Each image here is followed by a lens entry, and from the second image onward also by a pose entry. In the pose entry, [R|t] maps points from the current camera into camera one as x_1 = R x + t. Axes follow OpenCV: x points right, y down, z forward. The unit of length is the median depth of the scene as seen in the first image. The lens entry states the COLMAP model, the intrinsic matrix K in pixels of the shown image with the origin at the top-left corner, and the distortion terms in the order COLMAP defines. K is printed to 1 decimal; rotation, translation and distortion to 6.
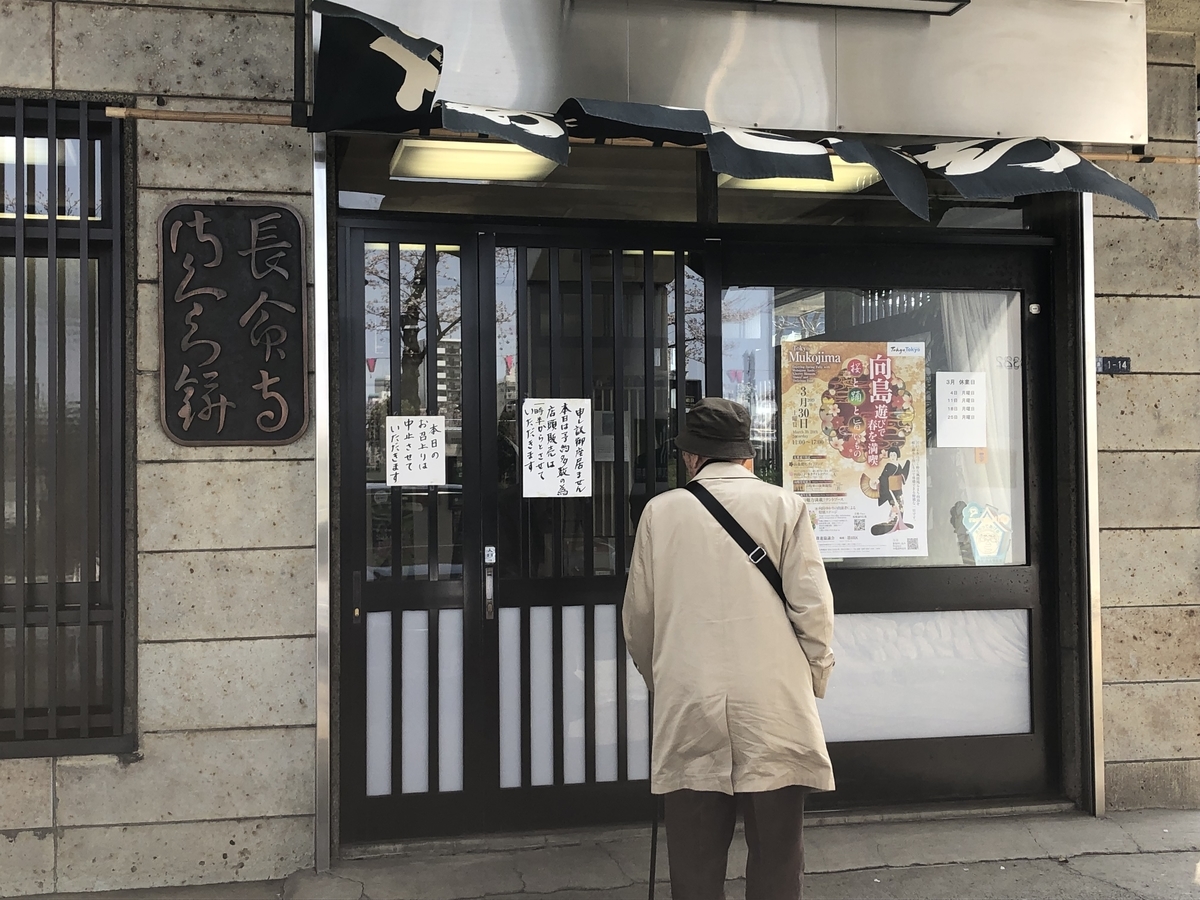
lens RADIAL K [[1539.2, 0, 599.2], [0, 1539.2, 448.9], [0, 0, 1]] dist [0.002410, 0.000000]
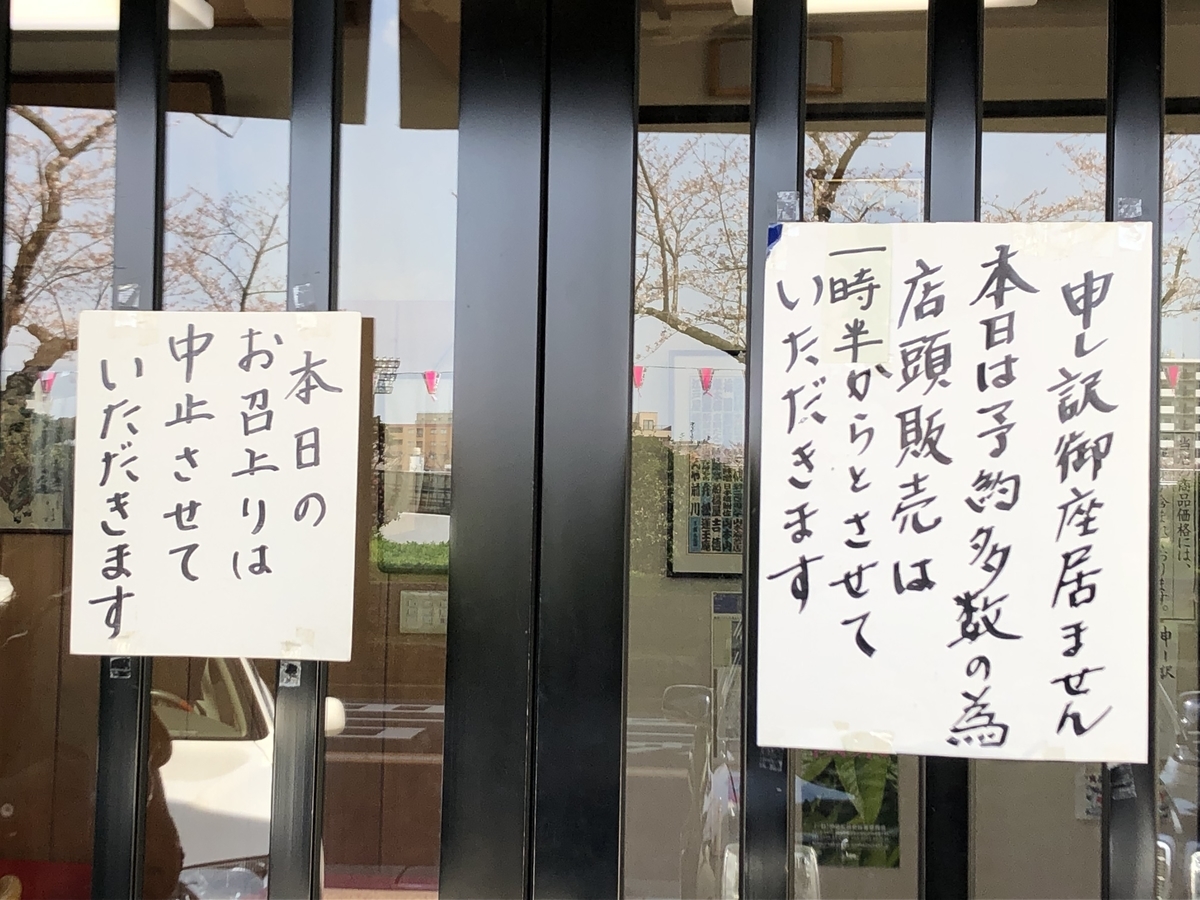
lens RADIAL K [[2092.8, 0, 599.1], [0, 2092.8, 448.3], [0, 0, 1]] dist [0.154129, 0.000000]
pose [[0.918428, 0.011853, -0.395410, 0.033678], [-0.028439, 0.998943, -0.036111, 0.005037], [0.394564, 0.044410, 0.917795, 0.752835]]
